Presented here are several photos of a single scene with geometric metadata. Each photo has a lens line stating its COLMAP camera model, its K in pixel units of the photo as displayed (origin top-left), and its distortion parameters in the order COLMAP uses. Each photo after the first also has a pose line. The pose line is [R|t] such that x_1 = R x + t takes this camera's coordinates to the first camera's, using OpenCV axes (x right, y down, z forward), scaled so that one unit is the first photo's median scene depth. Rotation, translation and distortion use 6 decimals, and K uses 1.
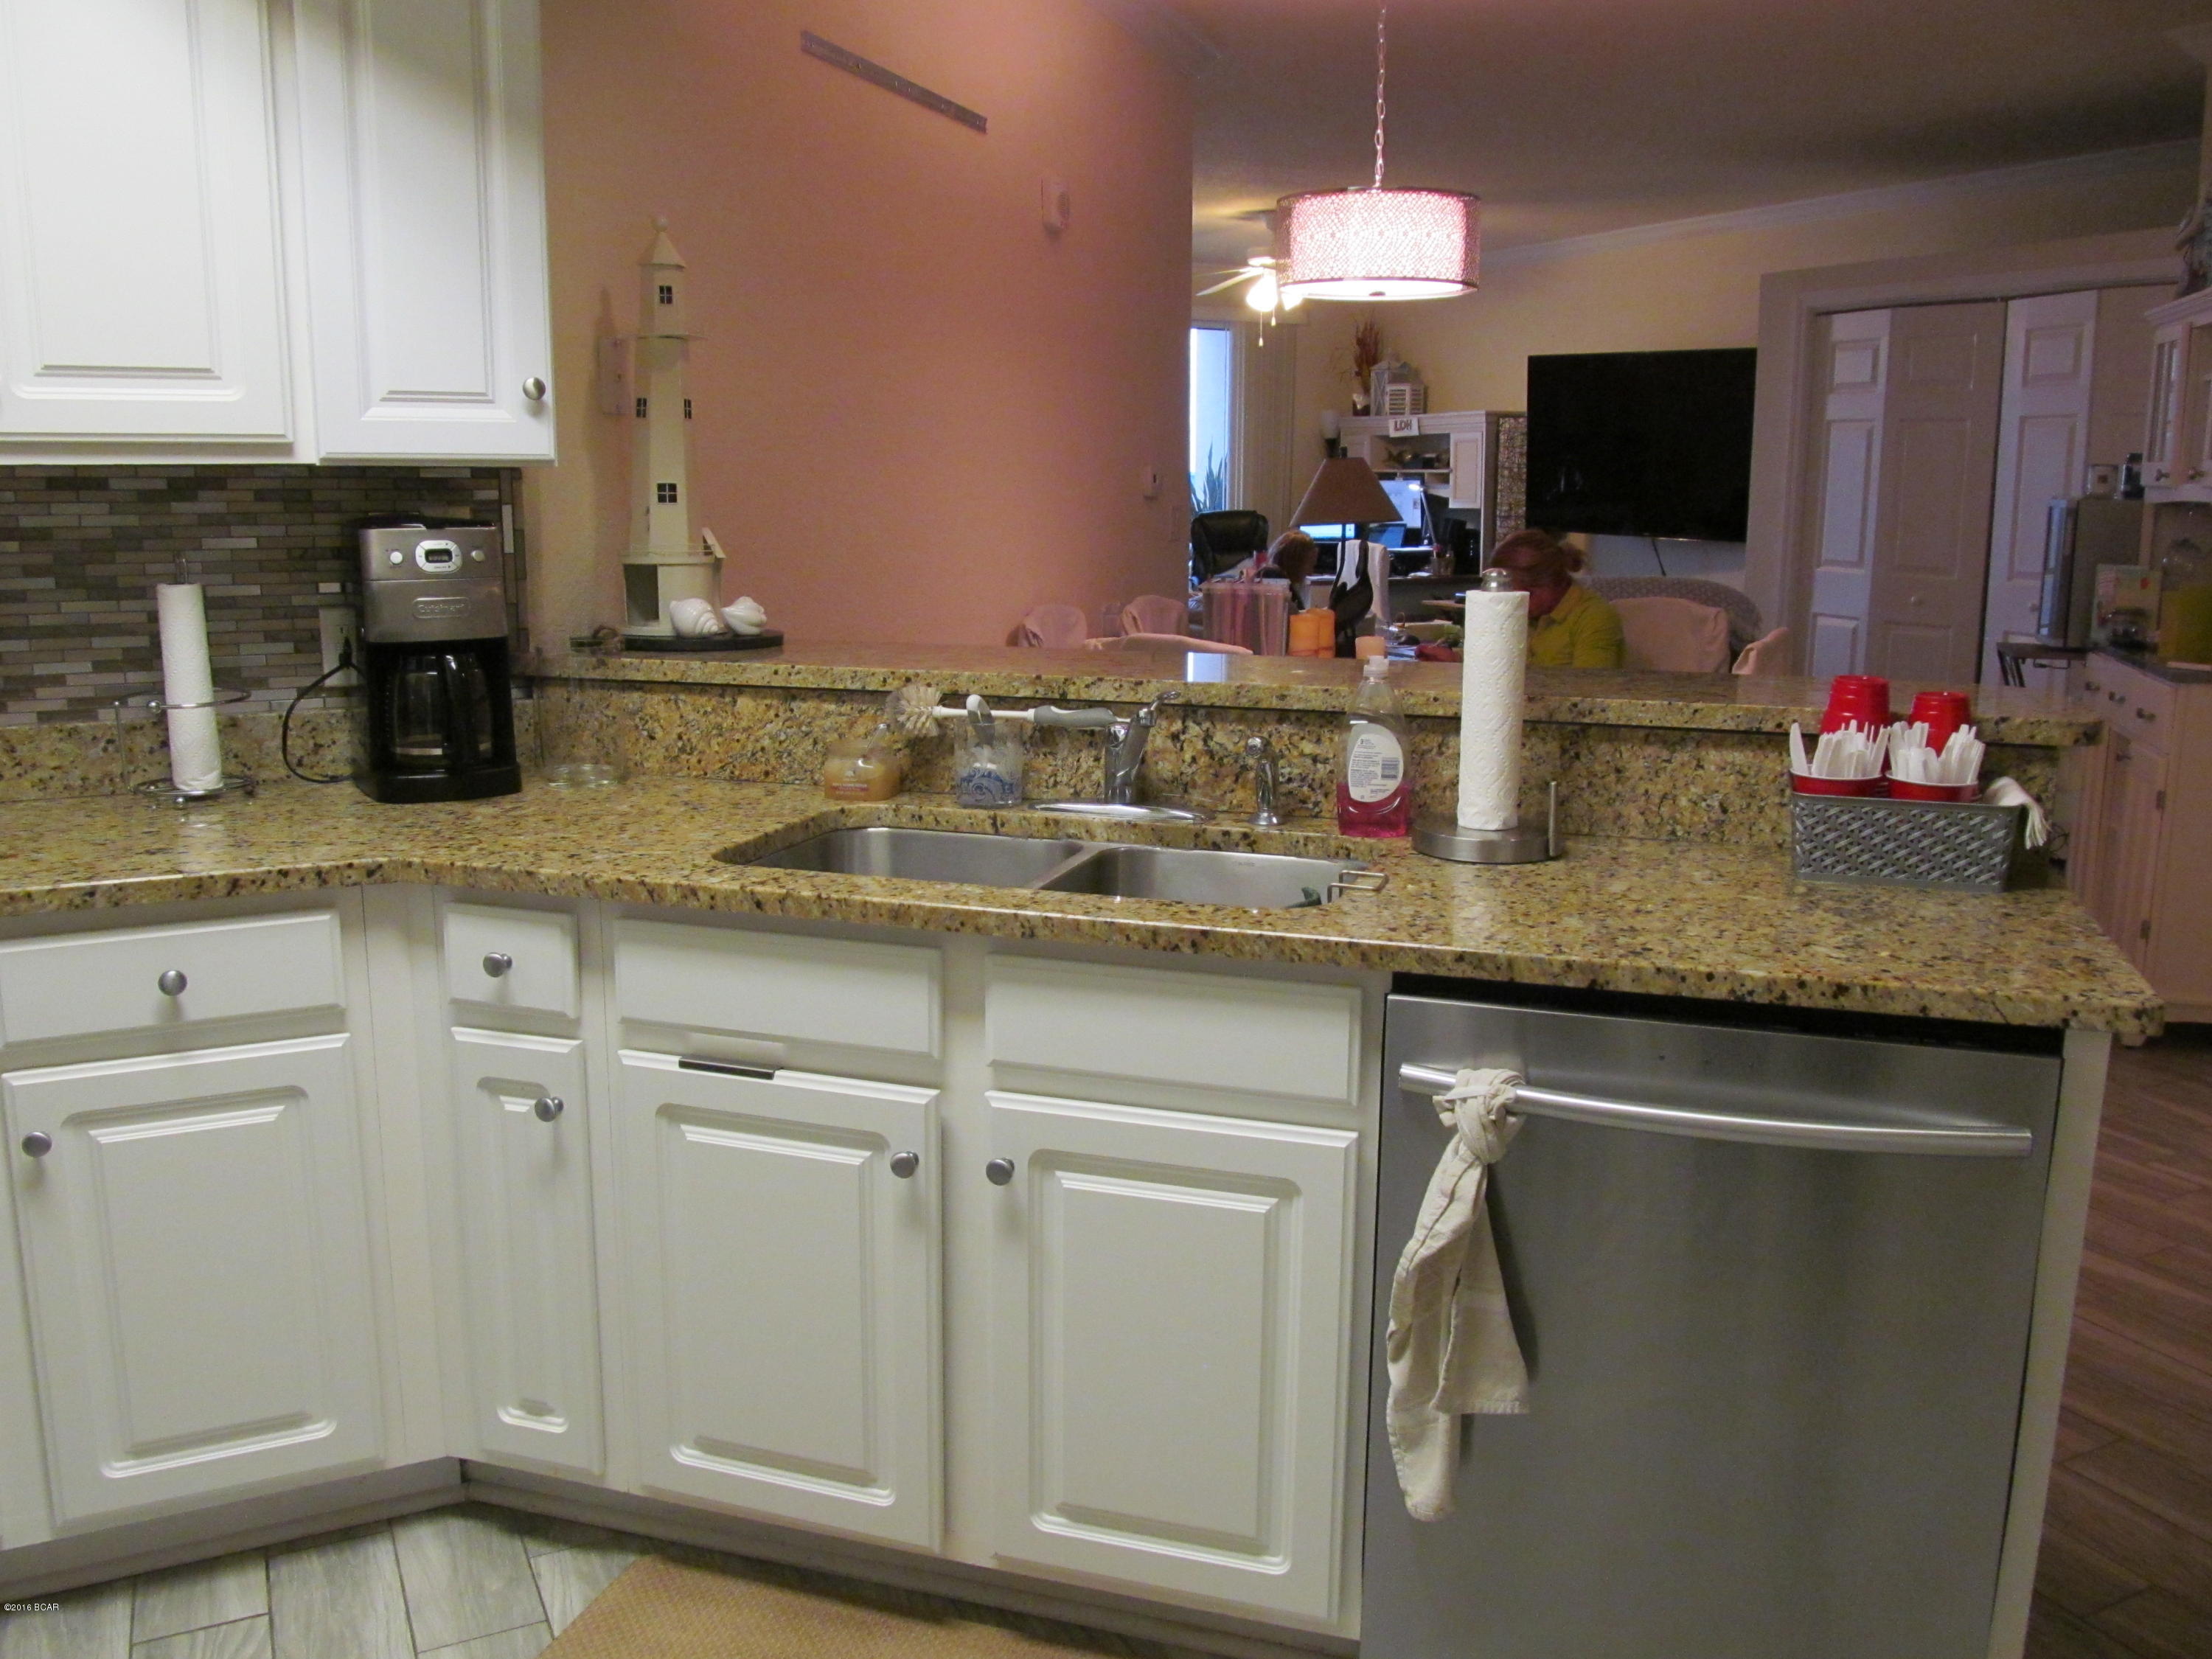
lens RADIAL K [[1840.8, 0, 1148.6], [0, 1840.8, 818.5], [0, 0, 1]] dist [-0.064303, 0.007166]
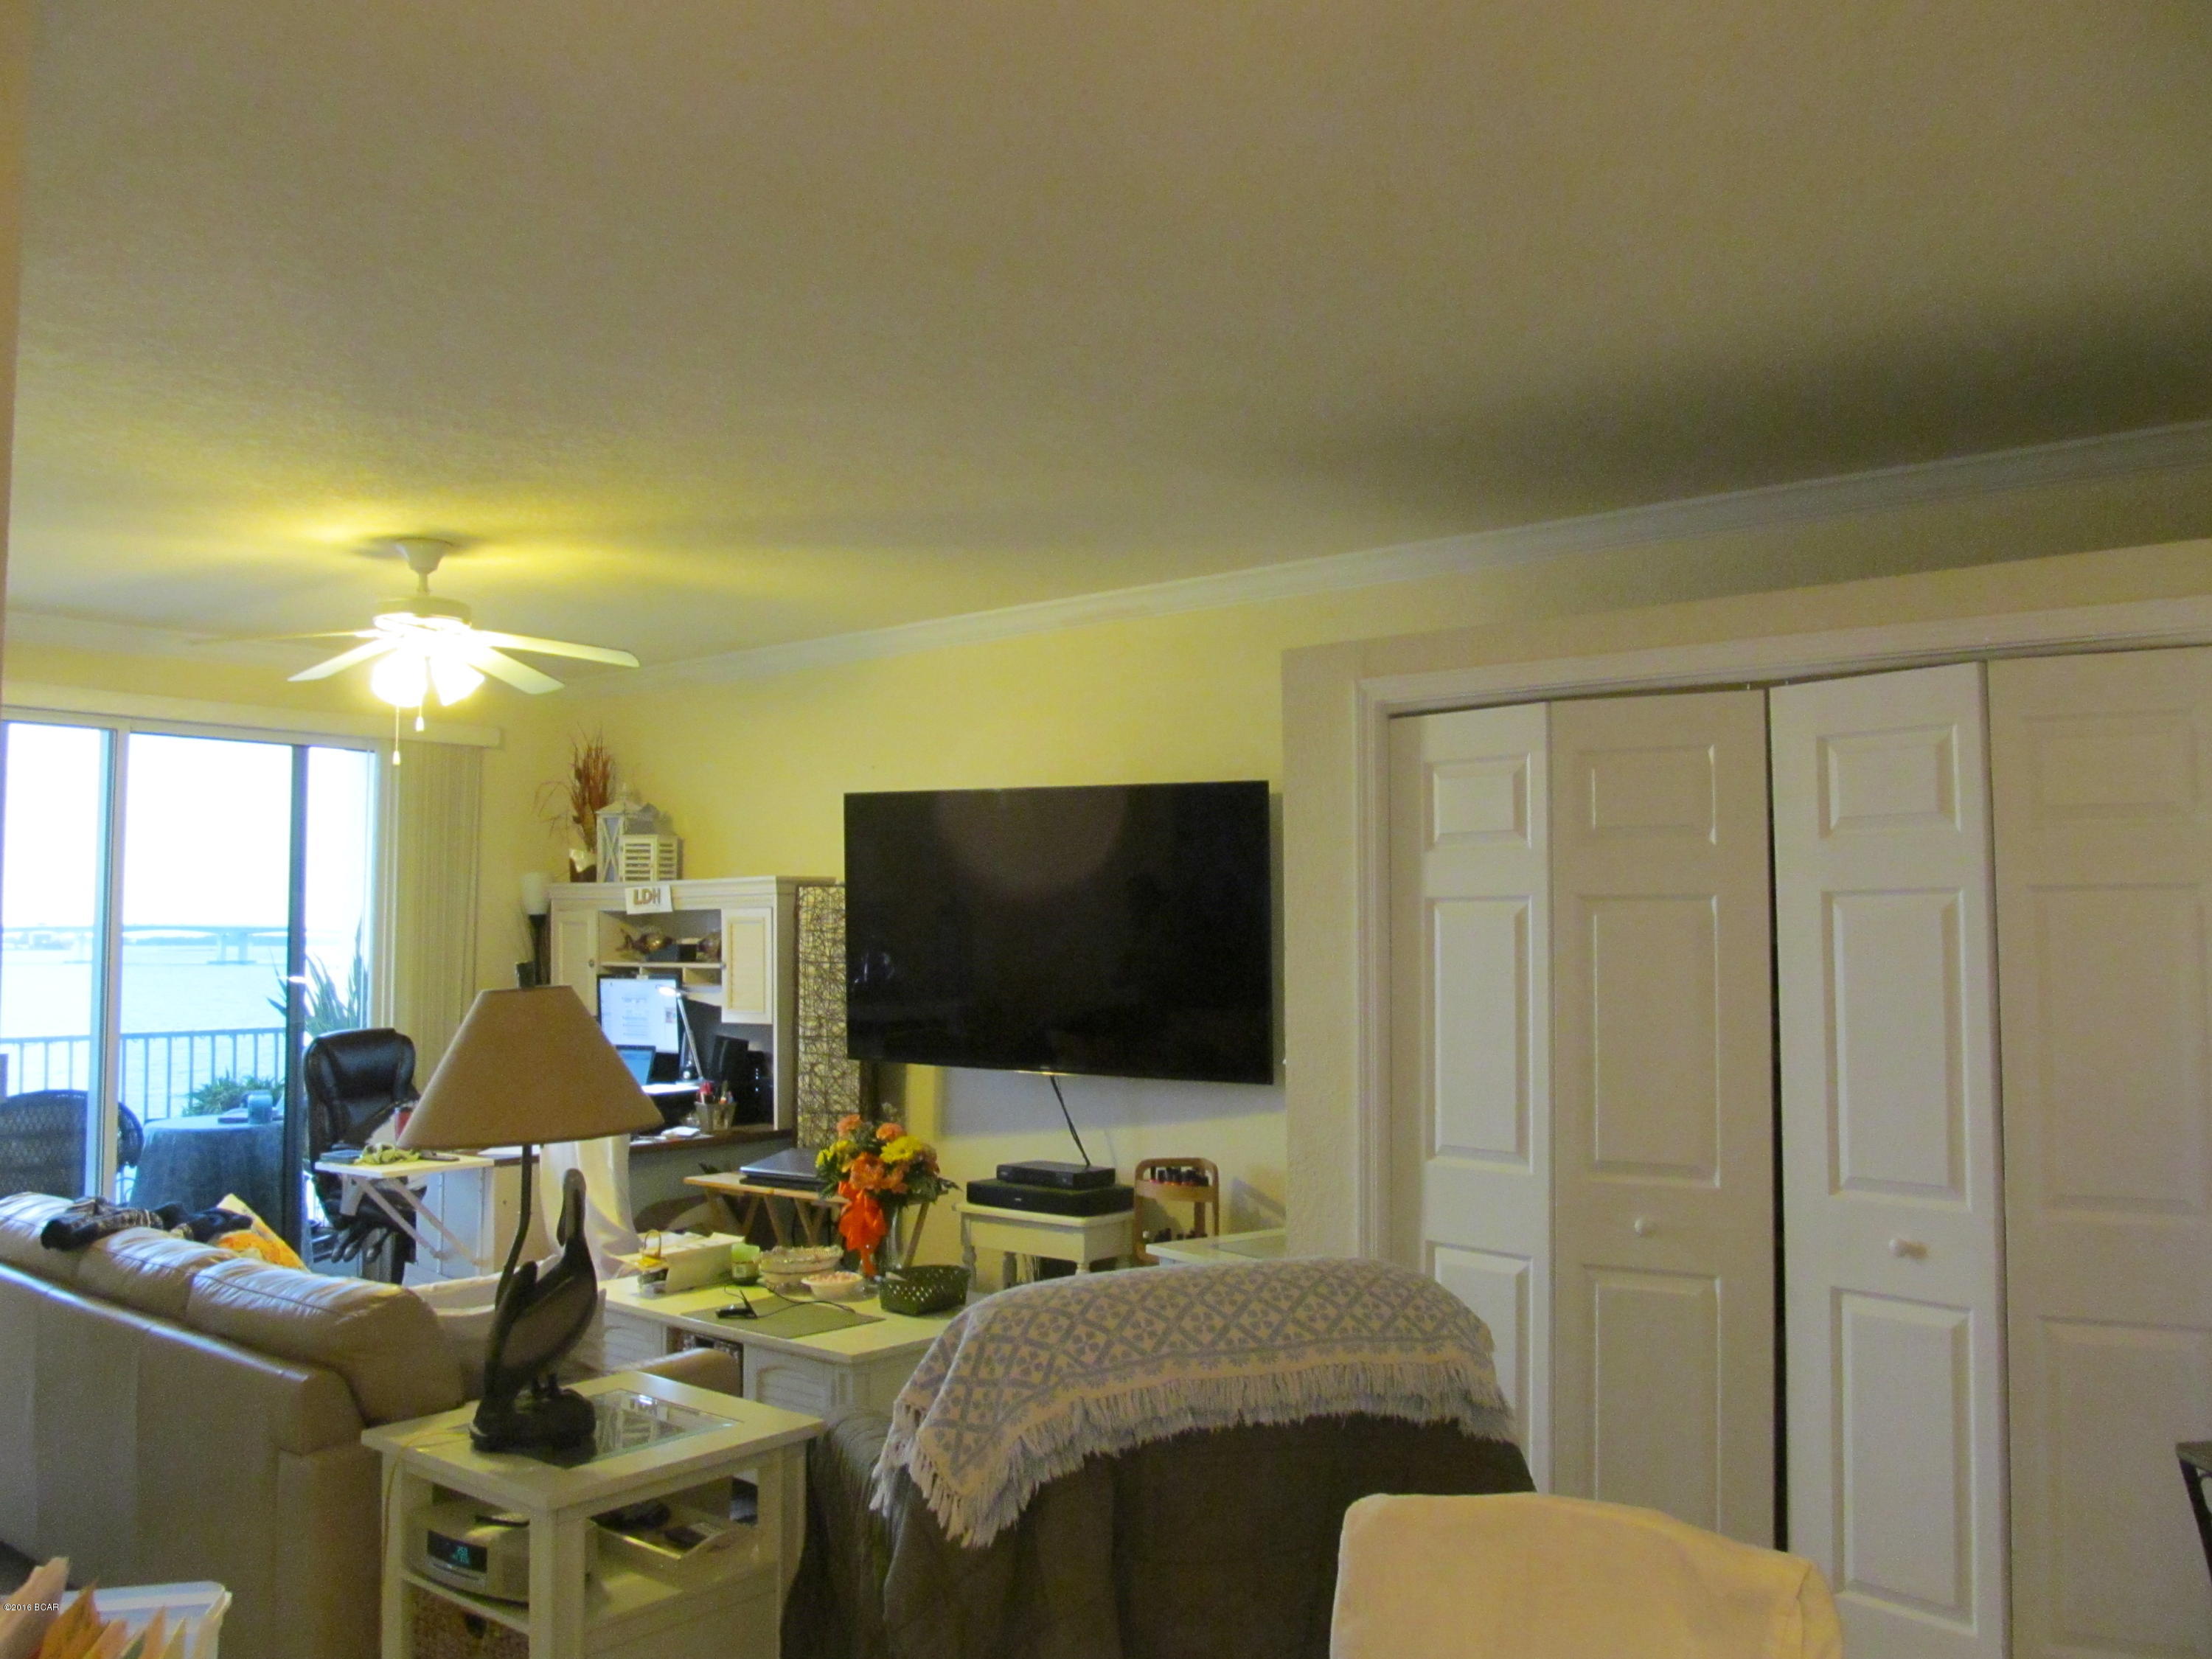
lens RADIAL K [[1840.8, 0, 1148.6], [0, 1840.8, 818.5], [0, 0, 1]] dist [-0.064303, 0.007166]
pose [[0.918506, 0.017555, 0.395016, 0.045623], [0.079277, 0.970552, -0.227472, -0.081227], [-0.387377, 0.240250, 0.890067, 0.352619]]
